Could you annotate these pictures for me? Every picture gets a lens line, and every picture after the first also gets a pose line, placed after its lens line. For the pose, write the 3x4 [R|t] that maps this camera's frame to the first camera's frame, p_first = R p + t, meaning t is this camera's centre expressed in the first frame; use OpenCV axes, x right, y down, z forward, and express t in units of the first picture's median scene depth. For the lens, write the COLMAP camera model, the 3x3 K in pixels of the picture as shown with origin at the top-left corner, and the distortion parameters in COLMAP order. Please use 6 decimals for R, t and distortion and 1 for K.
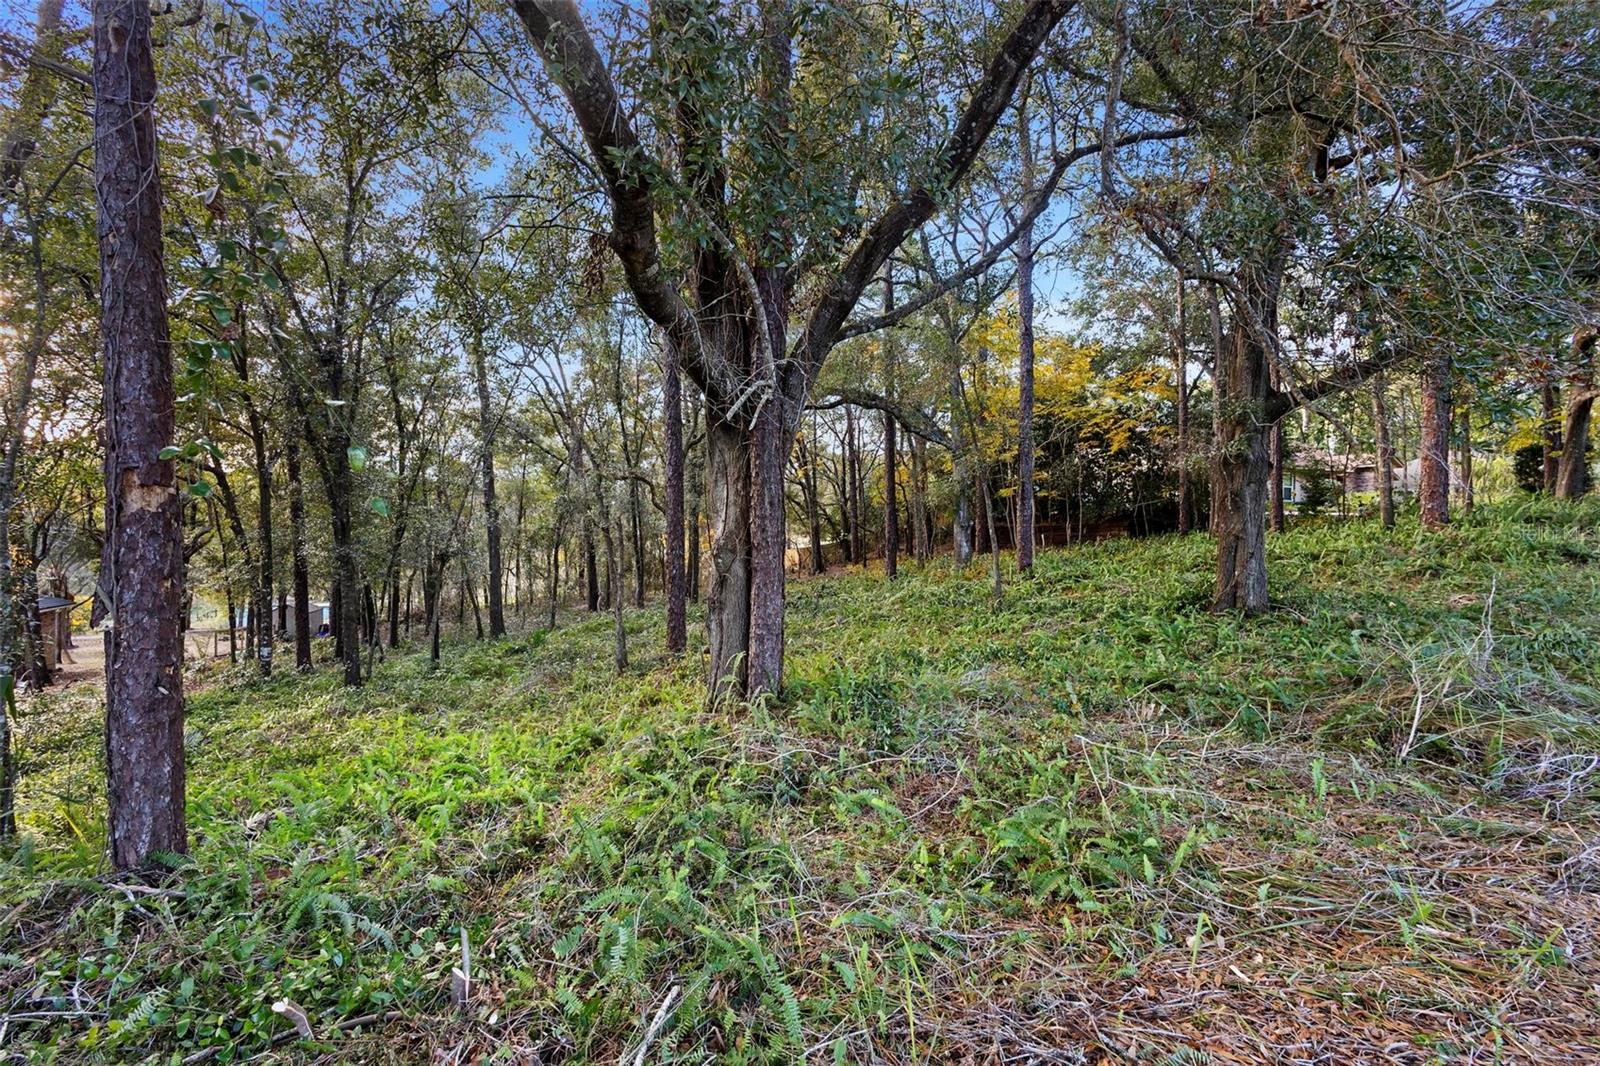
lens RADIAL K [[718.8, 0, 801.1], [0, 718.8, 531.8], [0, 0, 1]] dist [-0.000934, -0.000789]
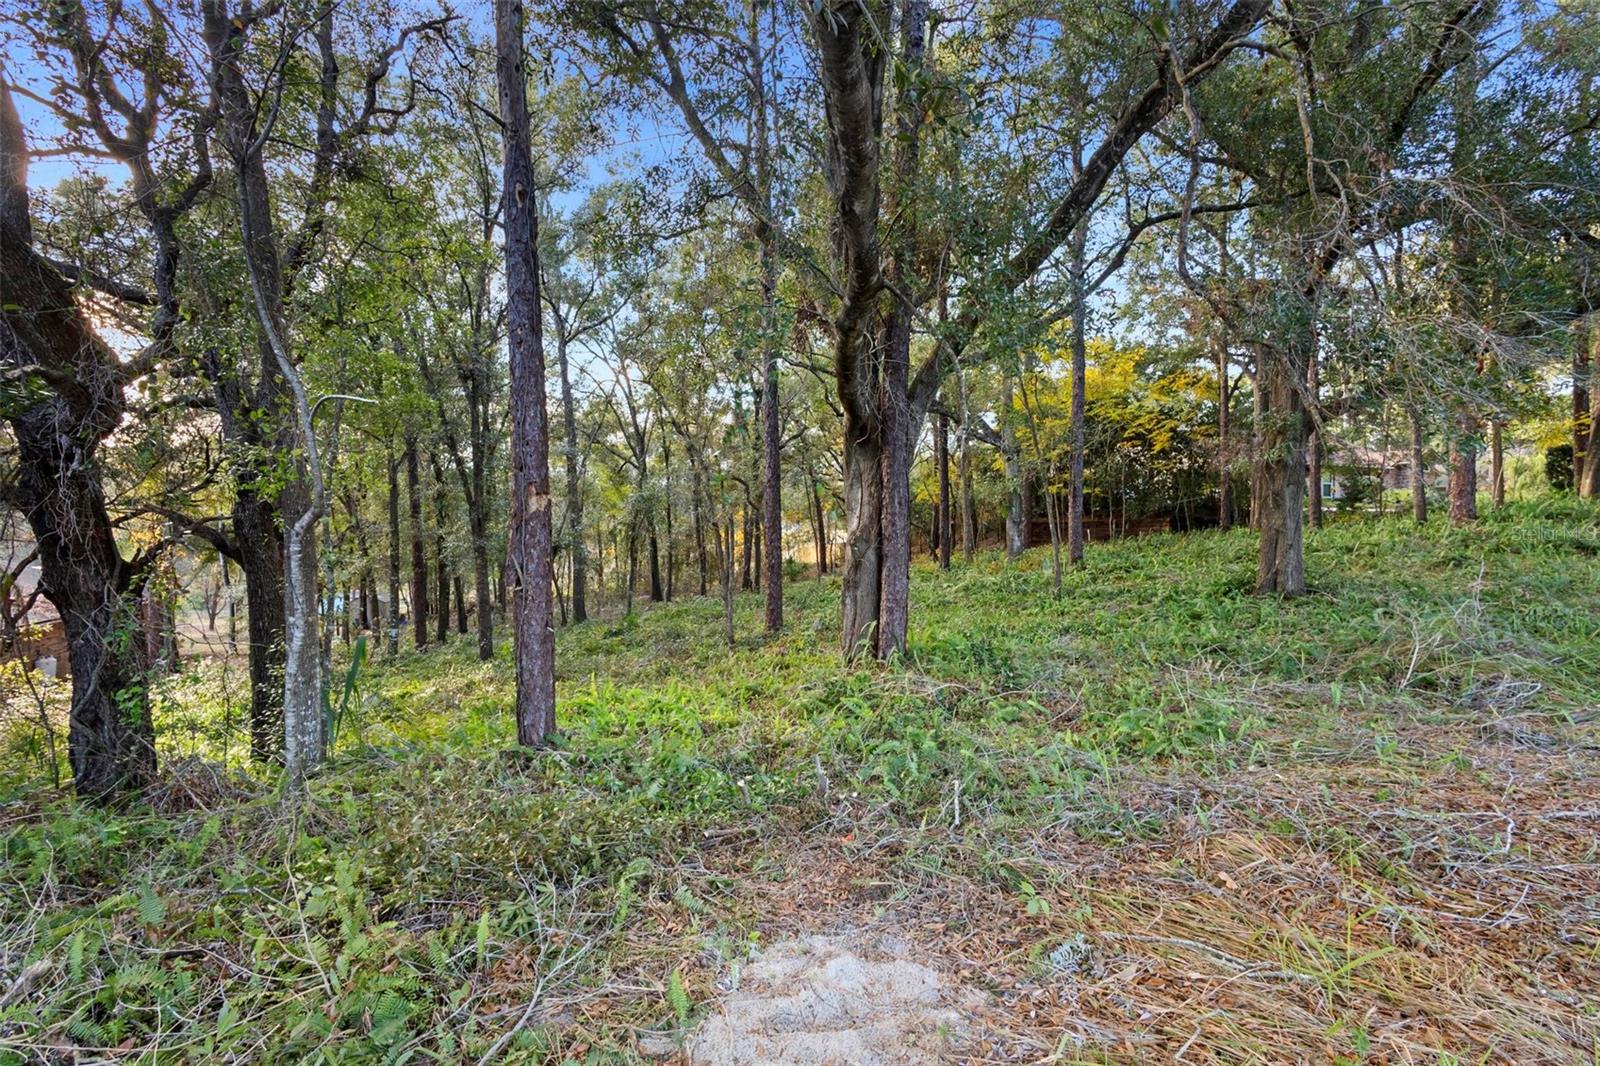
lens RADIAL K [[718.8, 0, 798.6], [0, 718.8, 532.6], [0, 0, 1]] dist [-0.000934, -0.000789]
pose [[0.999176, 0.001032, -0.040575, -0.063579], [-0.000741, 0.999974, 0.007187, 0.001184], [0.040581, -0.007151, 0.999151, -0.101874]]
